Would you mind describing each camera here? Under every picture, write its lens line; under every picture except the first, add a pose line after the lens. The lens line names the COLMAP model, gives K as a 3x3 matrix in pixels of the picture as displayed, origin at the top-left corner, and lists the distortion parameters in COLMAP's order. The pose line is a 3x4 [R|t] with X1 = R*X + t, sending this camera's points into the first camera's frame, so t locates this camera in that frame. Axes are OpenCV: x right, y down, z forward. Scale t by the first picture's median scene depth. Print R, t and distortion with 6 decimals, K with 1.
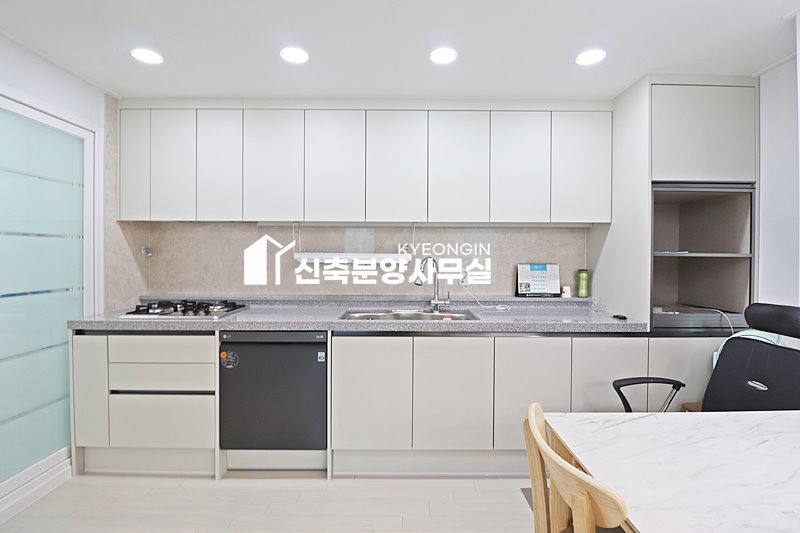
lens RADIAL K [[371.2, 0, 403.7], [0, 371.2, 261.2], [0, 0, 1]] dist [-0.007774, -0.005555]
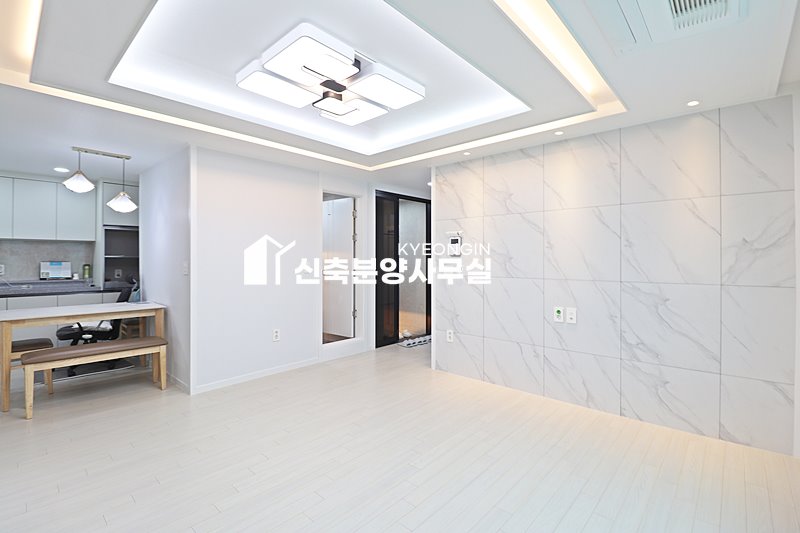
lens RADIAL K [[371.2, 0, 402.8], [0, 371.2, 260.5], [0, 0, 1]] dist [-0.007774, -0.005555]
pose [[0.682932, -0.000949, 0.730481, 0.244019], [0.005746, 0.999975, -0.004073, 0.022335], [-0.730459, 0.006980, 0.682921, -1.679749]]
